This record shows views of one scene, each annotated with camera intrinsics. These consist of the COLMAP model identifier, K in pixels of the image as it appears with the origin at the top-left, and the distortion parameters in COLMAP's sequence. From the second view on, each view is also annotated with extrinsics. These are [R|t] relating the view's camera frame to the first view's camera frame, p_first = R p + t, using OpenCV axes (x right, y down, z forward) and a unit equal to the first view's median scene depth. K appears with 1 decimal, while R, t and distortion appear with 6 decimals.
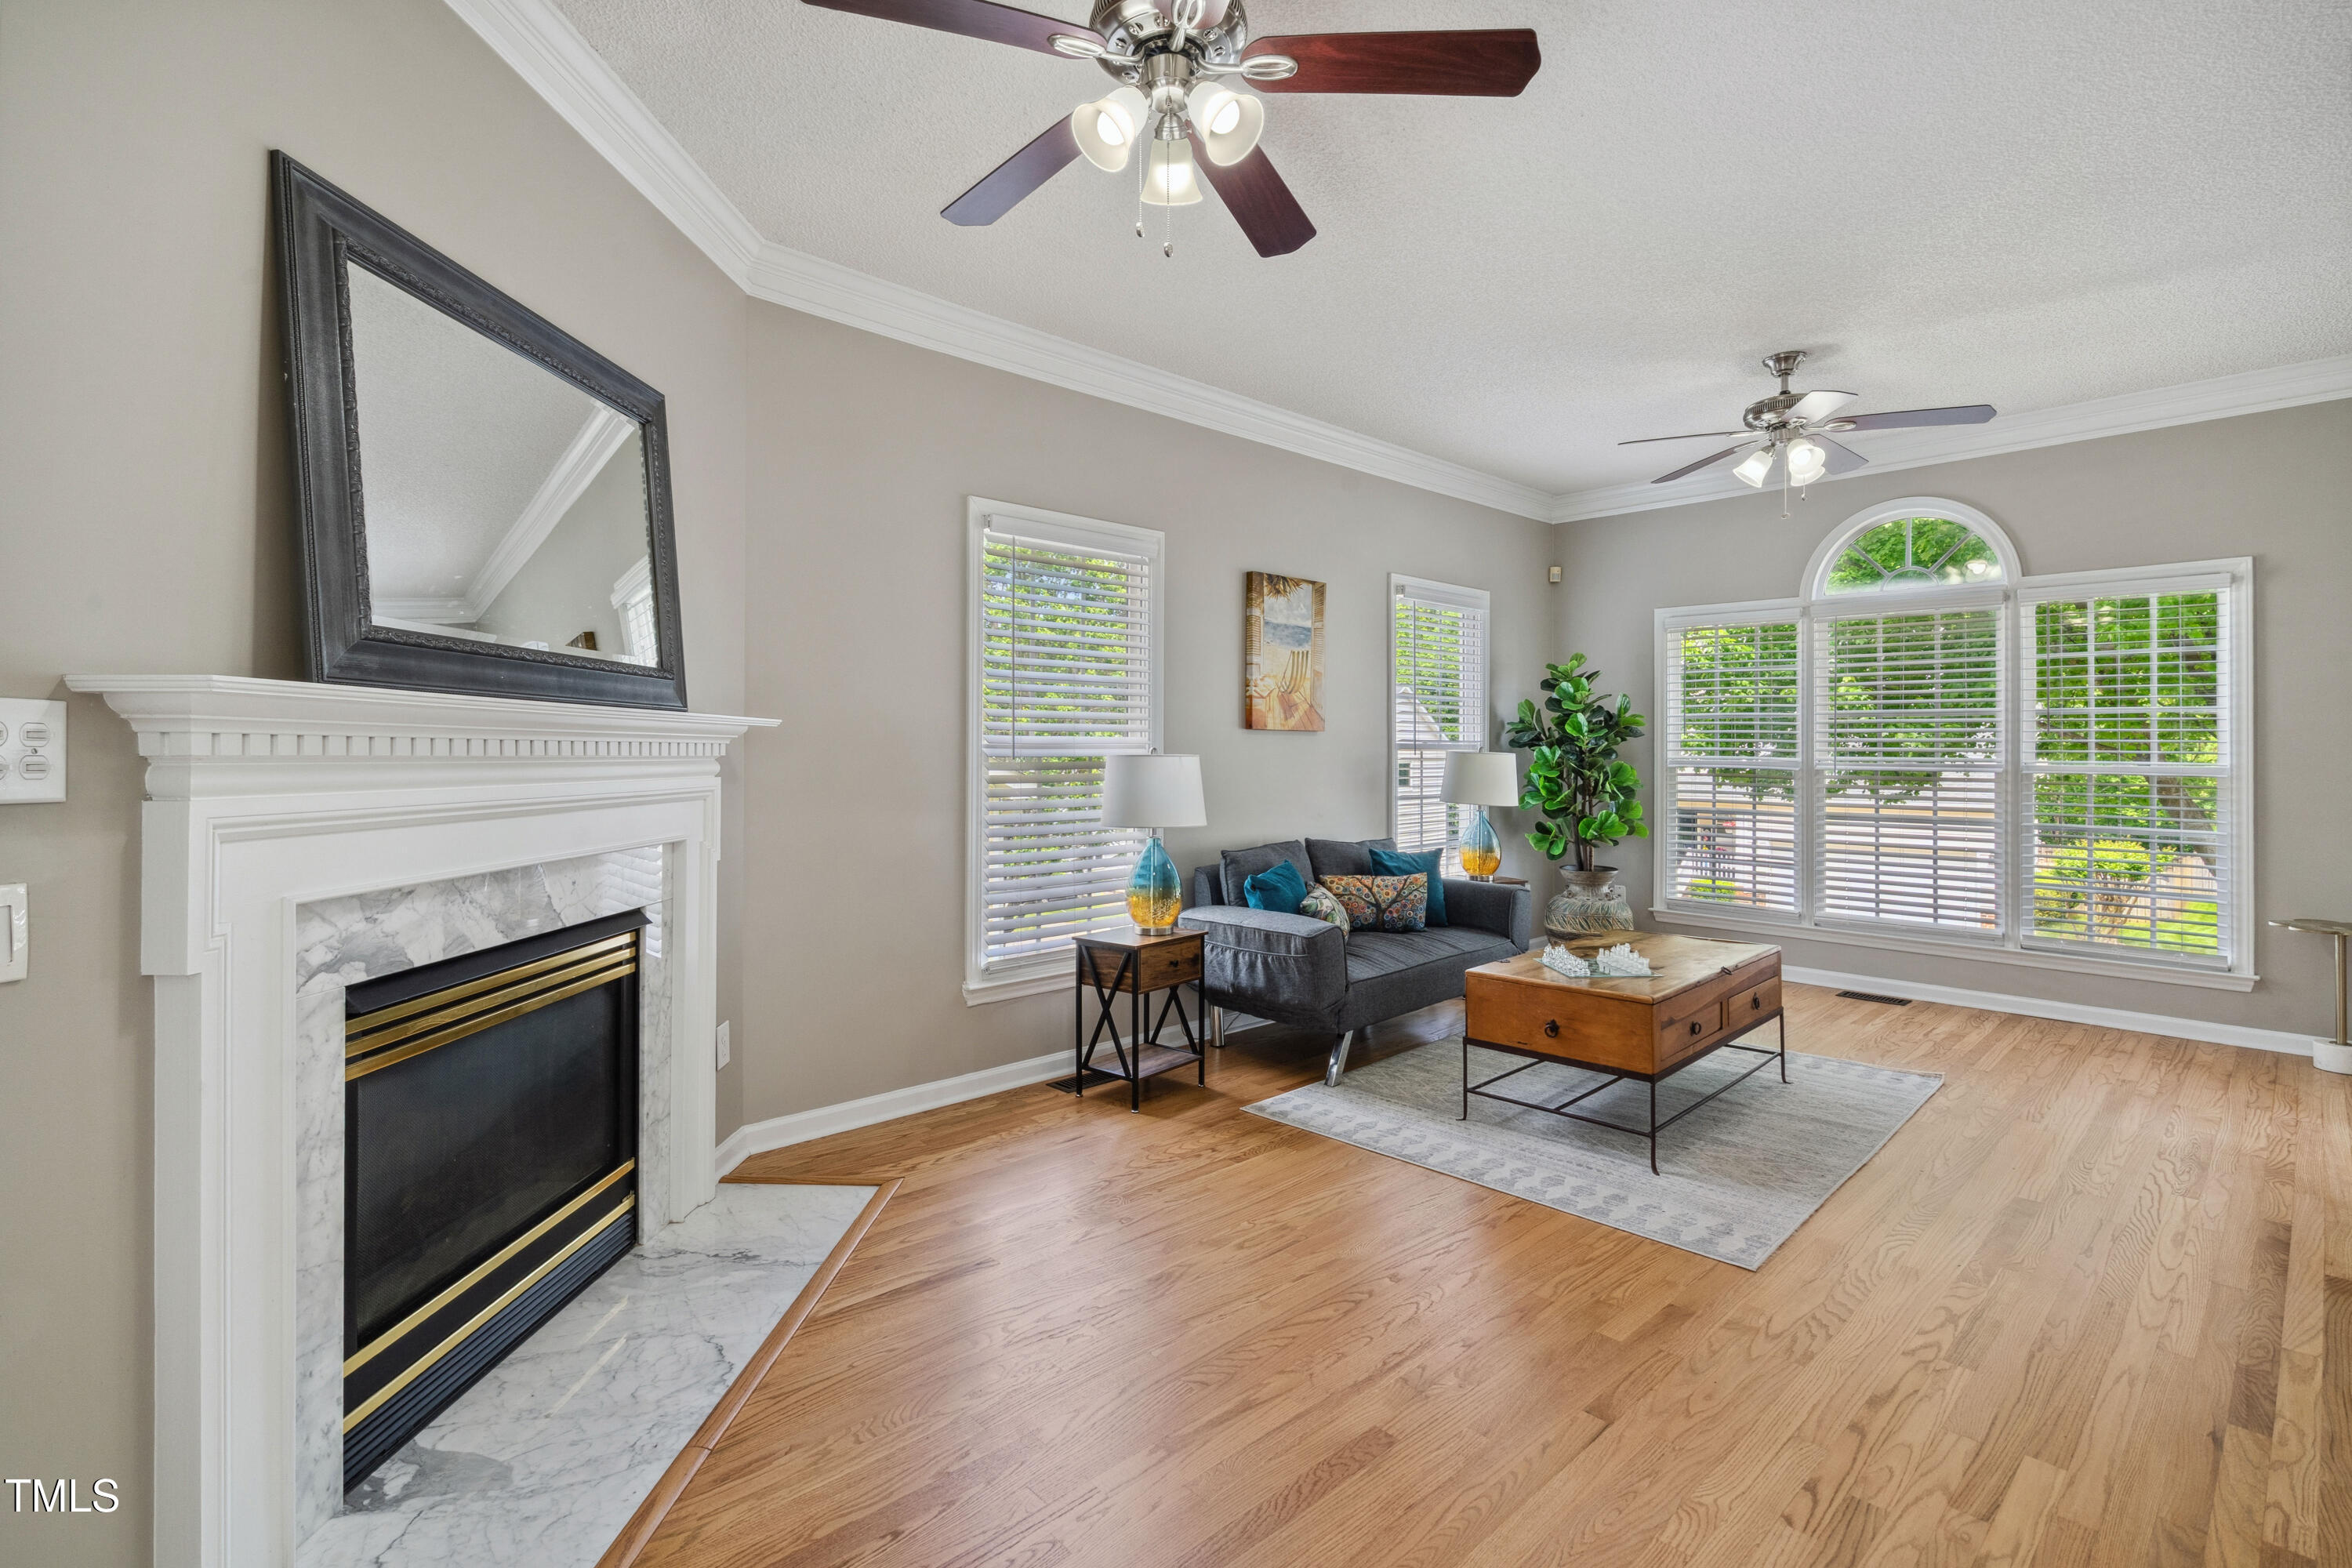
lens RADIAL K [[1086.7, 0, 1174.5], [0, 1086.7, 739.1], [0, 0, 1]] dist [0.002292, 0.000257]
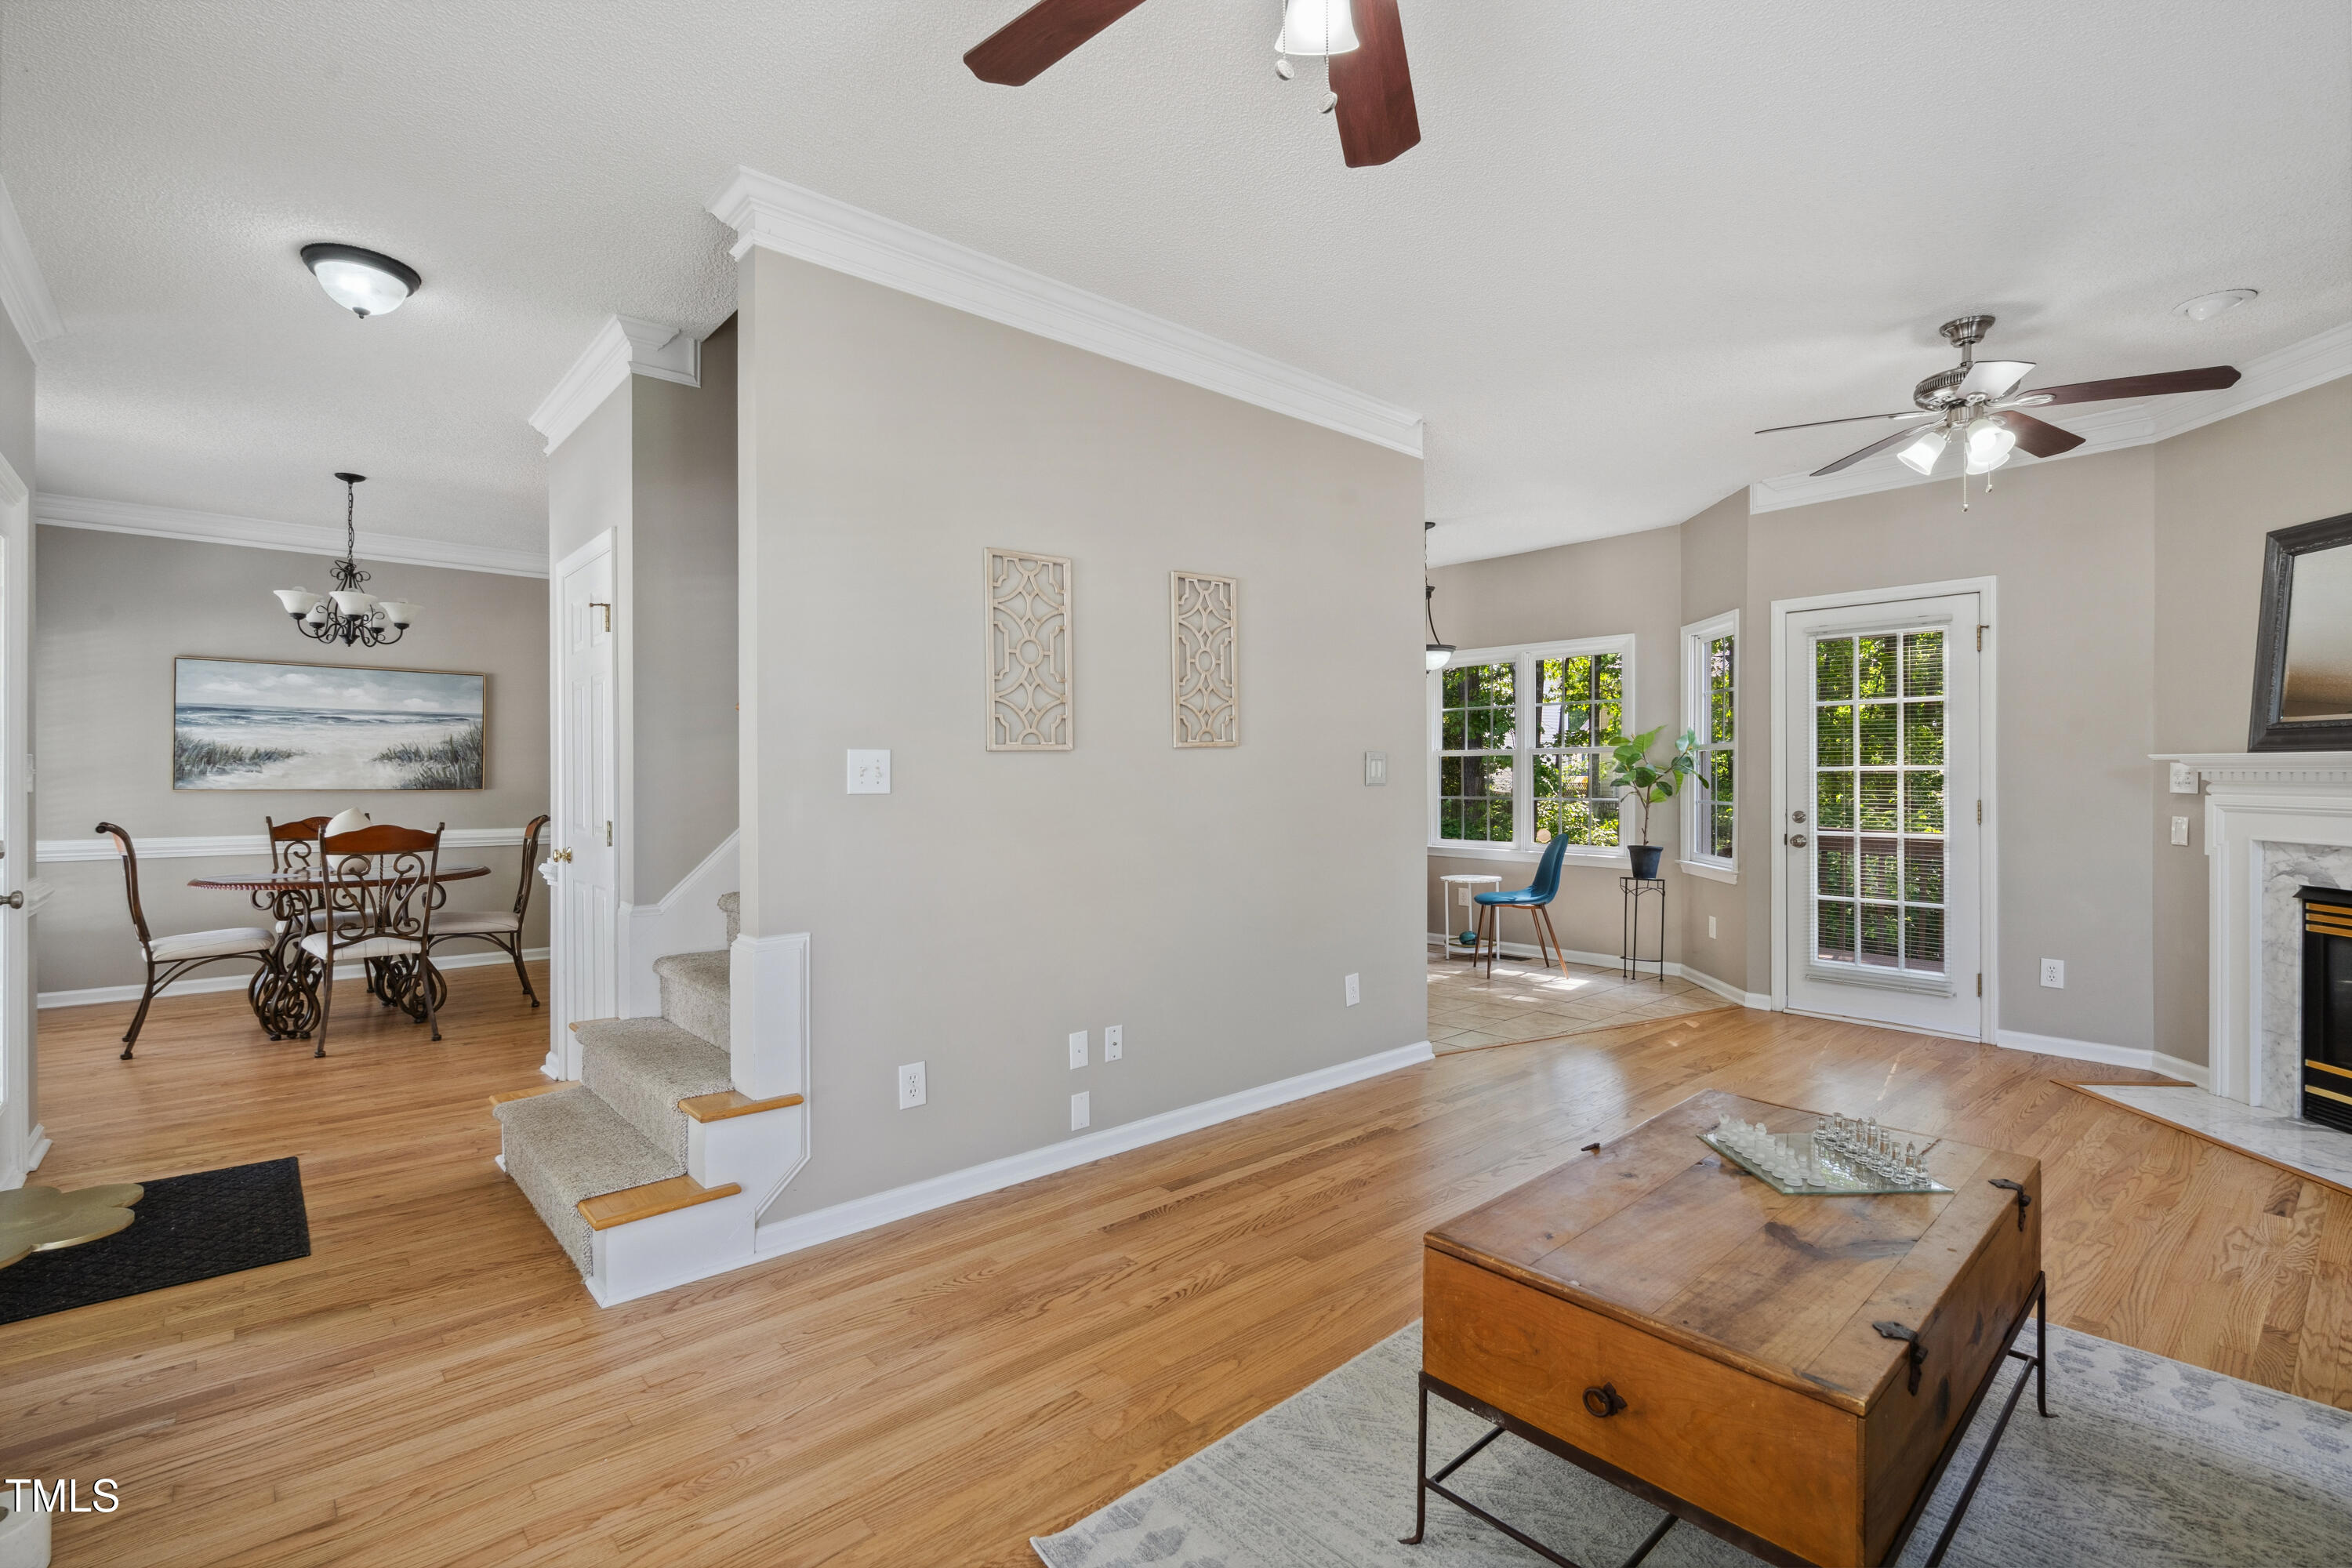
lens RADIAL K [[1062.6, 0, 1163.6], [0, 1062.6, 779.7], [0, 0, 1]] dist [0.003149, 0.000474]
pose [[-0.999883, -0.000794, 0.015248, 0.664849], [-0.000844, 0.999994, -0.003267, 0.011197], [-0.015245, -0.003279, -0.999878, 1.425996]]
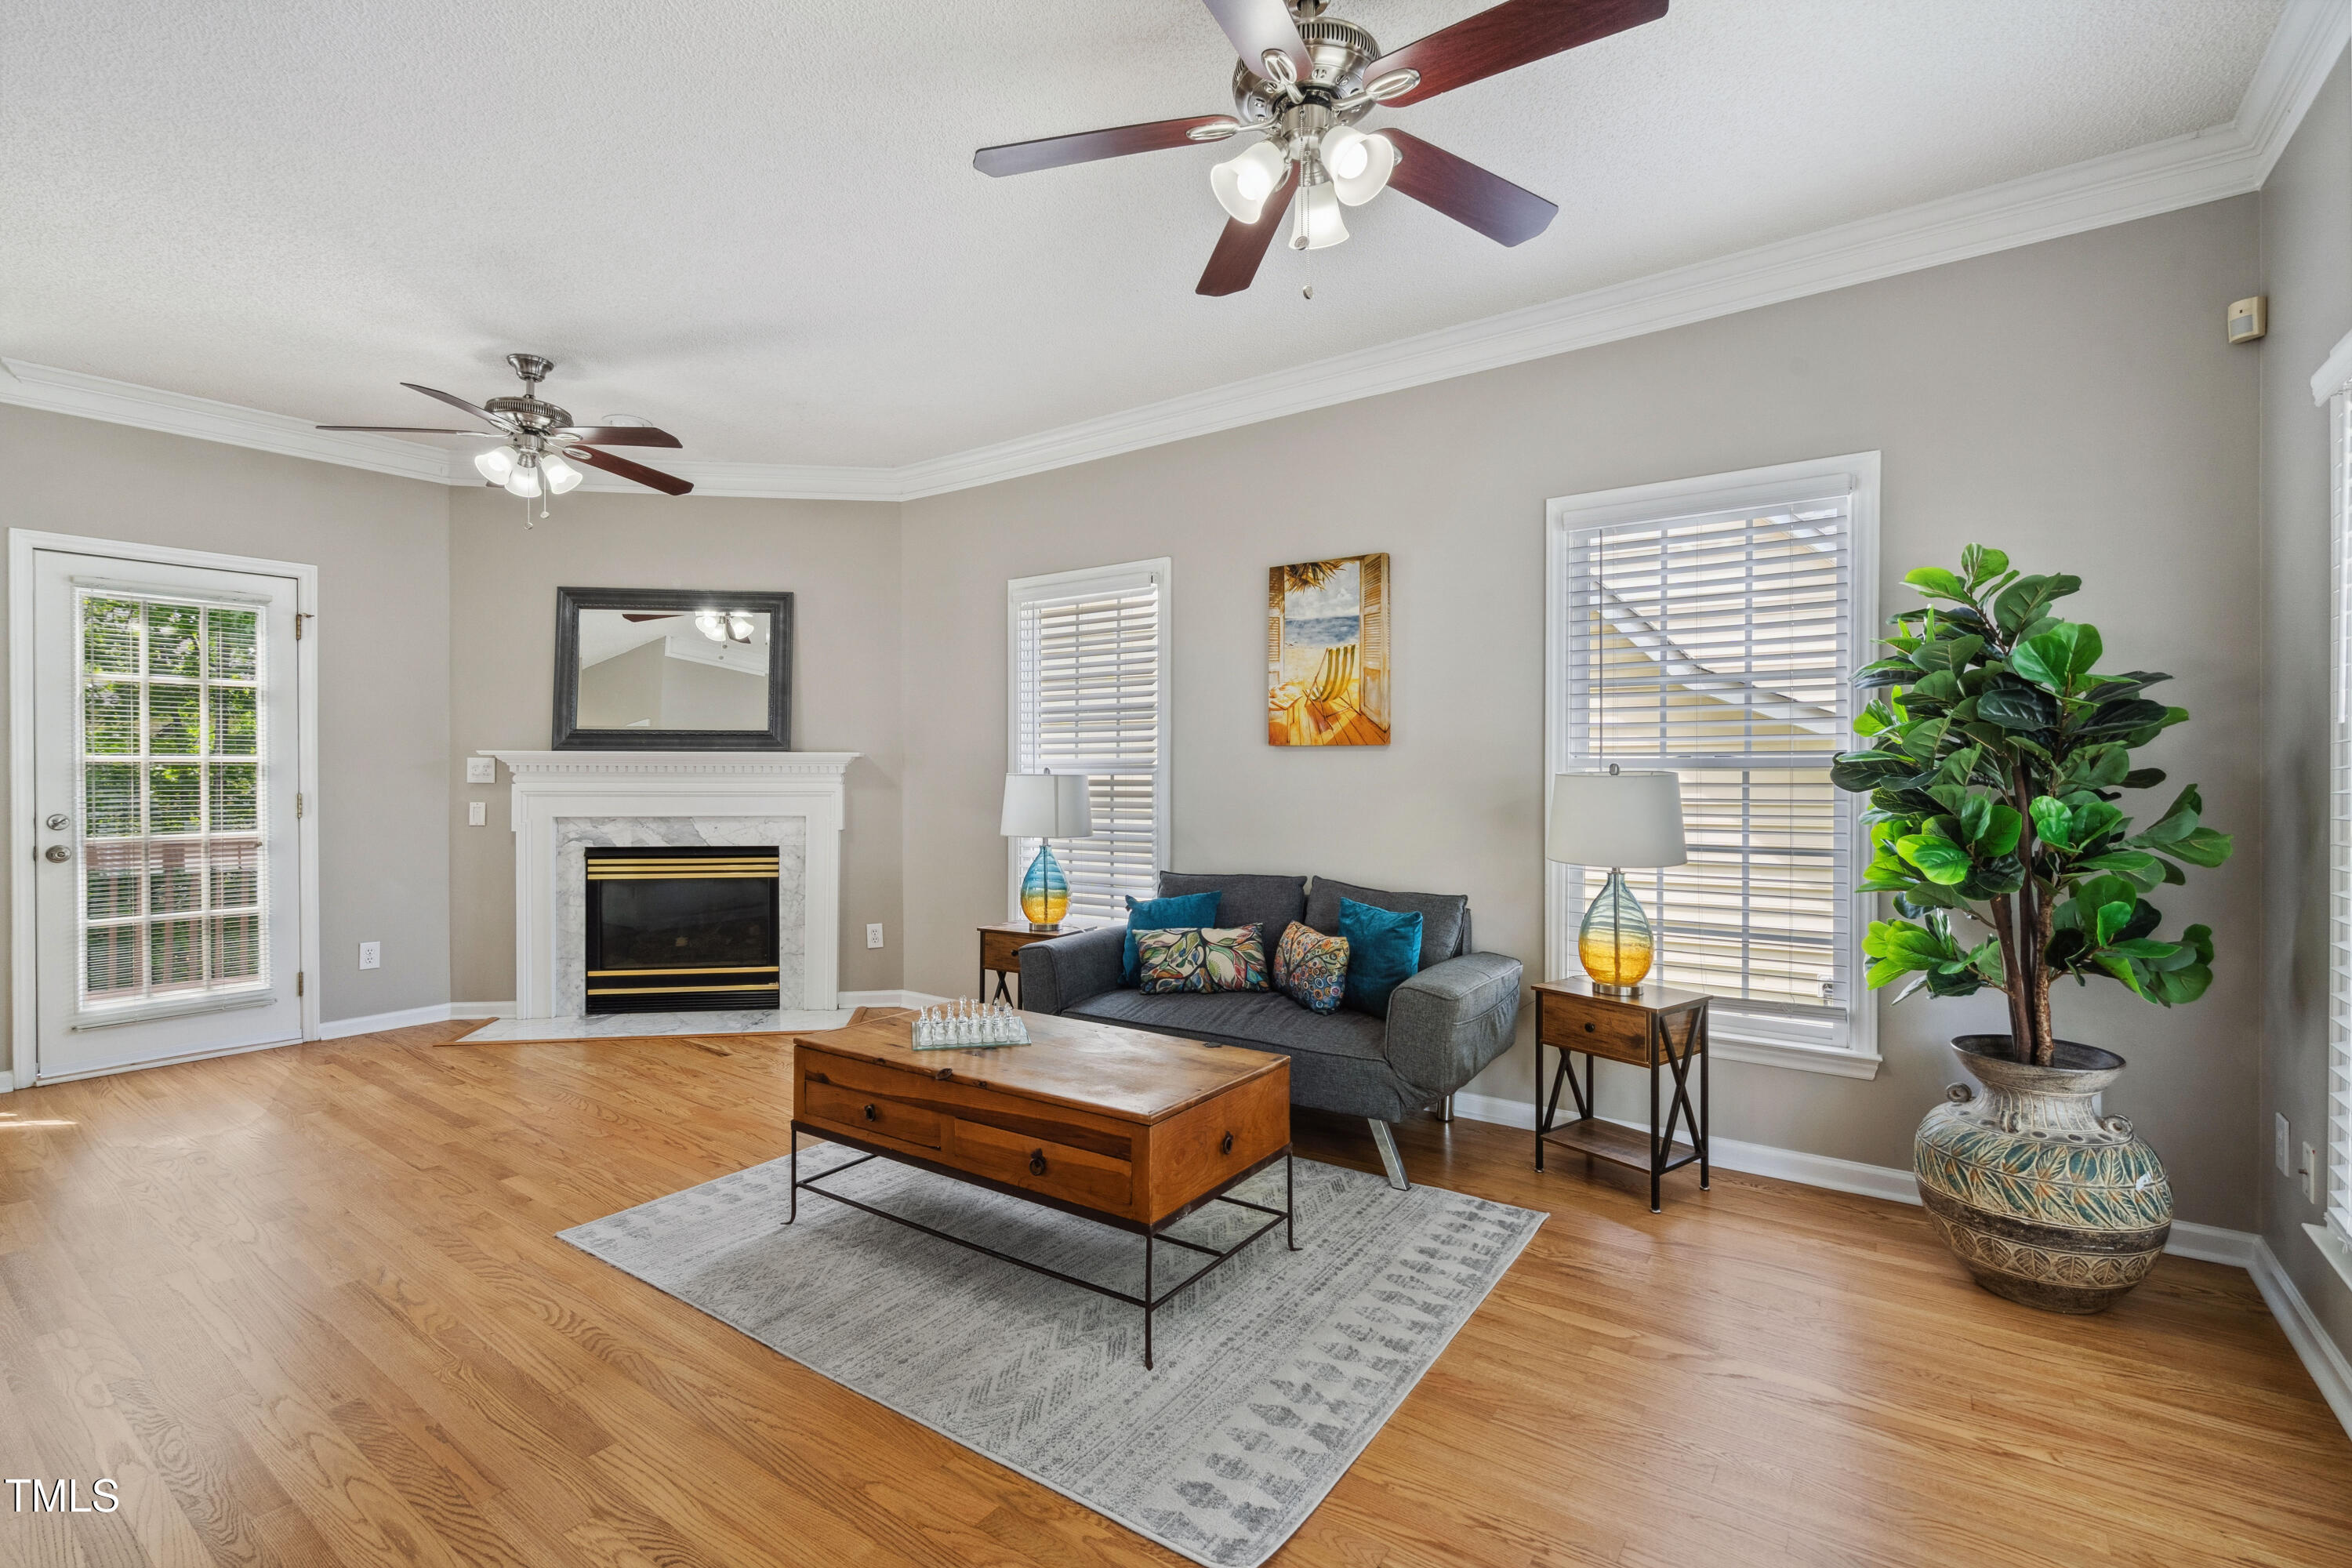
lens RADIAL K [[1062.6, 0, 1163.6], [0, 1062.6, 779.7], [0, 0, 1]] dist [0.003149, 0.000474]
pose [[0.194347, 0.005419, -0.980918, 1.101444], [0.008764, 0.999935, 0.007260, 0.014387], [0.980894, -0.010008, 0.194286, 0.901233]]
